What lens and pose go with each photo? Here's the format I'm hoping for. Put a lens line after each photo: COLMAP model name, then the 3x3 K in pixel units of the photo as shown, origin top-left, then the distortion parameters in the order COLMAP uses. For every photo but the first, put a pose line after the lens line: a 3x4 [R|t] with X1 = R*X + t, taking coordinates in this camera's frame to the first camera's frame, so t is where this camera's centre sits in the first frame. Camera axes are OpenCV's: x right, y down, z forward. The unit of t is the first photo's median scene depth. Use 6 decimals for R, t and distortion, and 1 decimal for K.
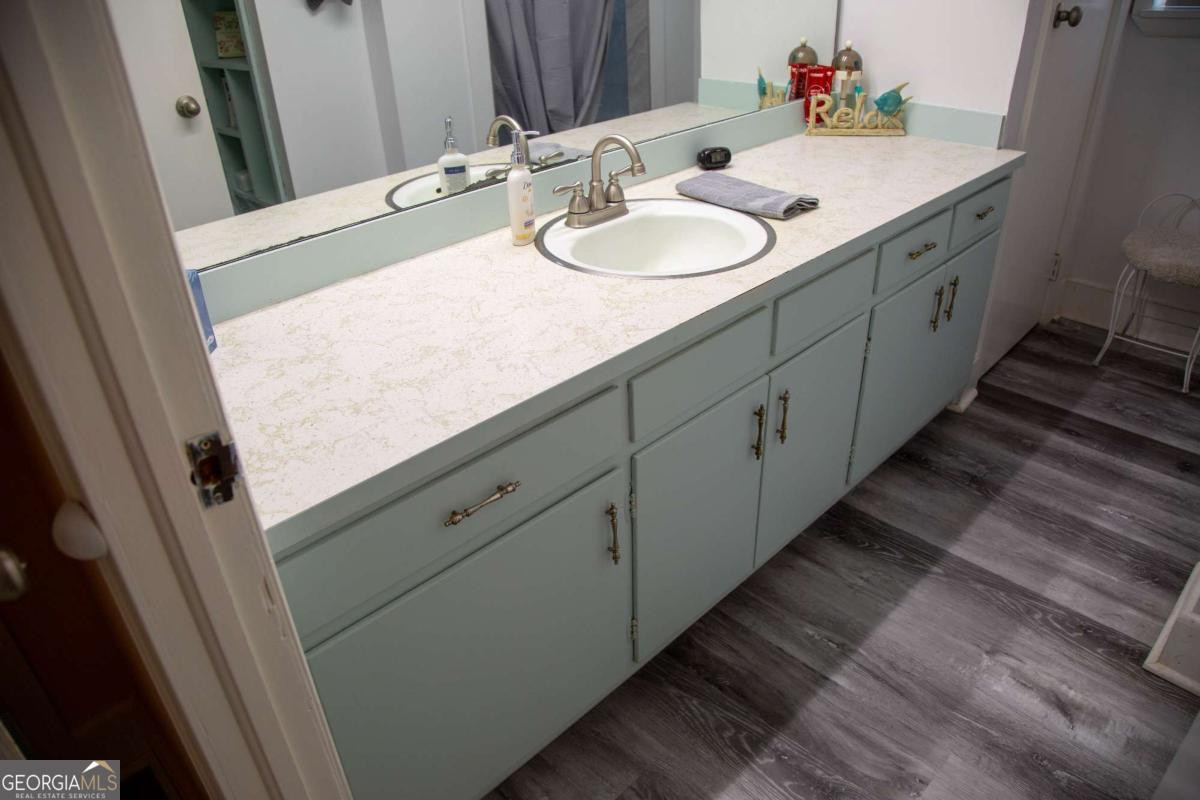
lens RADIAL K [[830.5, 0, 590.2], [0, 830.5, 408.4], [0, 0, 1]] dist [-0.116617, 0.061122]
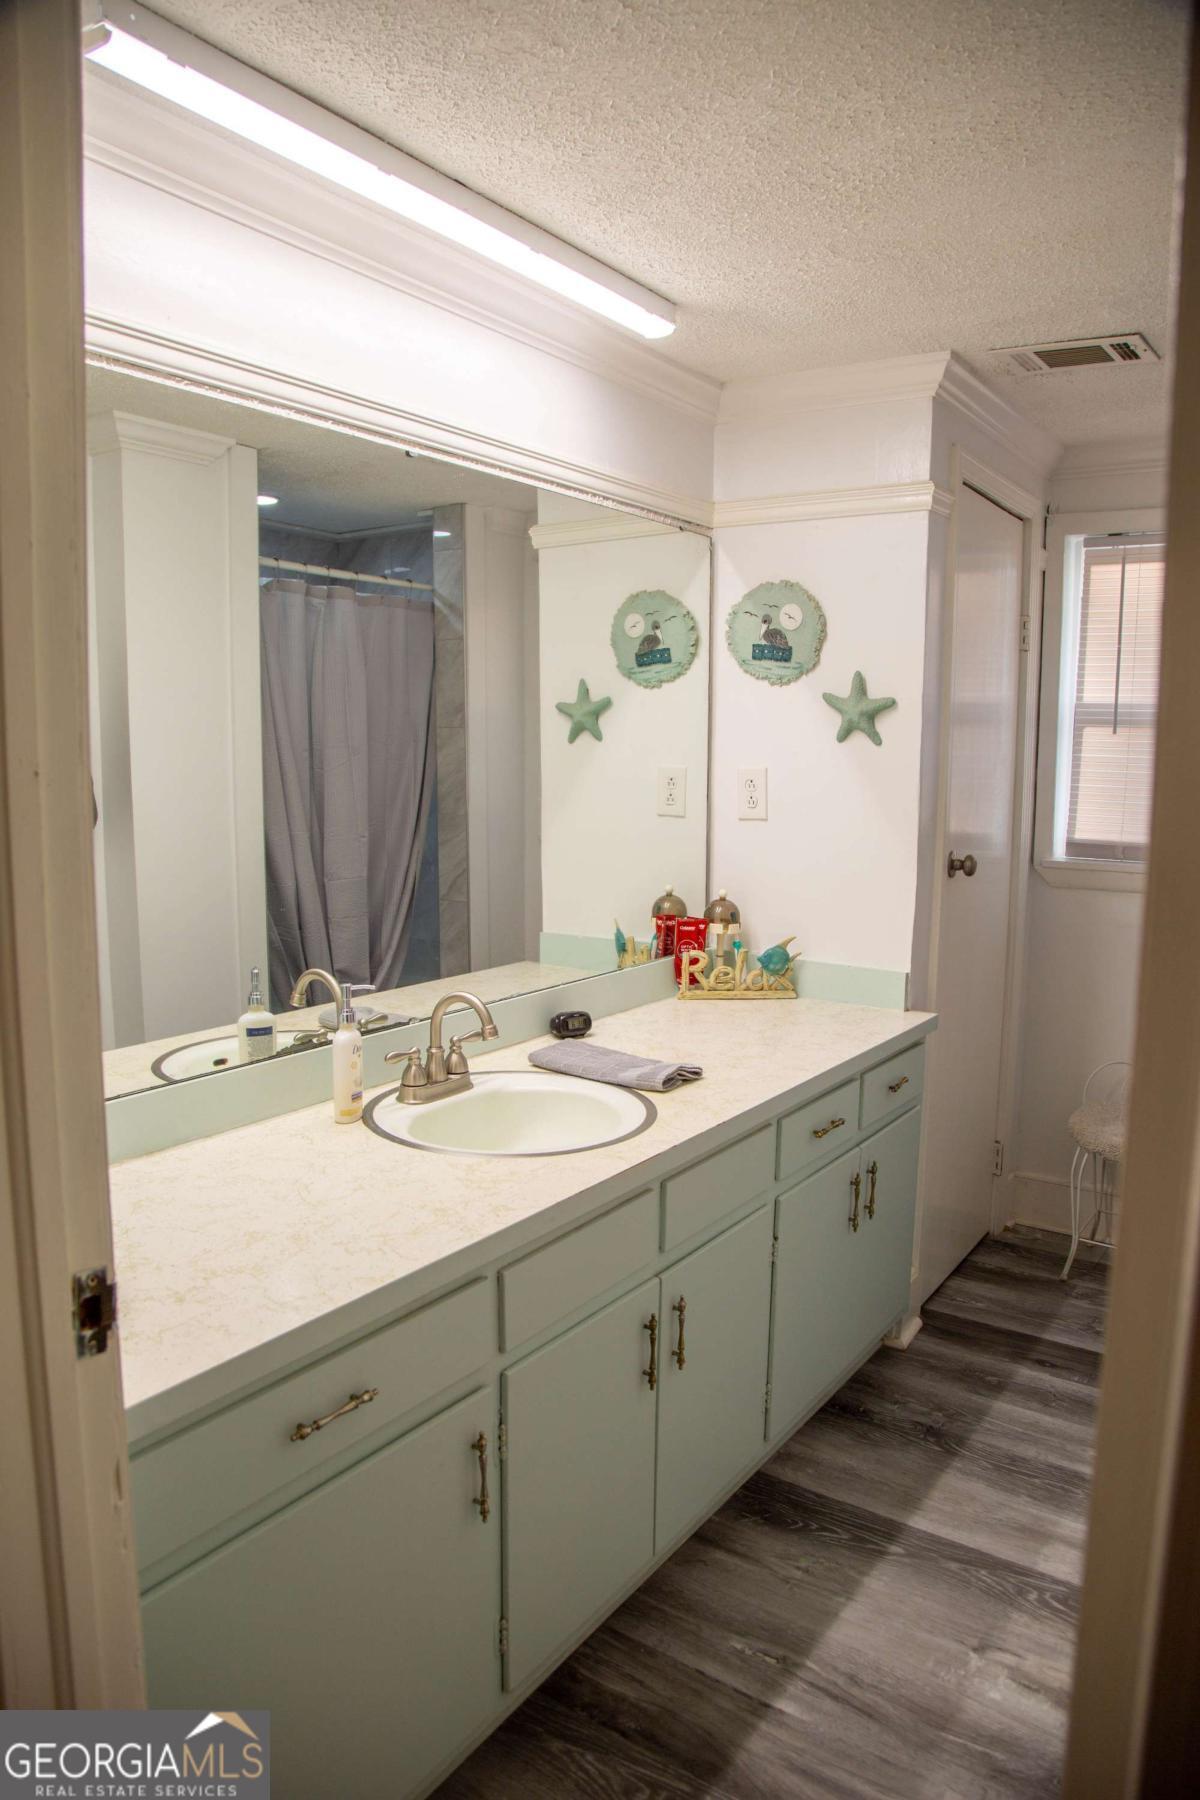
lens RADIAL K [[1245.8, 0, 616.0], [0, 1245.8, 909.6], [0, 0, 1]] dist [-0.116617, 0.061122]
pose [[0.978638, 0.025786, 0.203969, -0.067466], [0.056817, 0.919545, -0.388857, 0.080769], [-0.197586, 0.392139, 0.898436, -0.180369]]
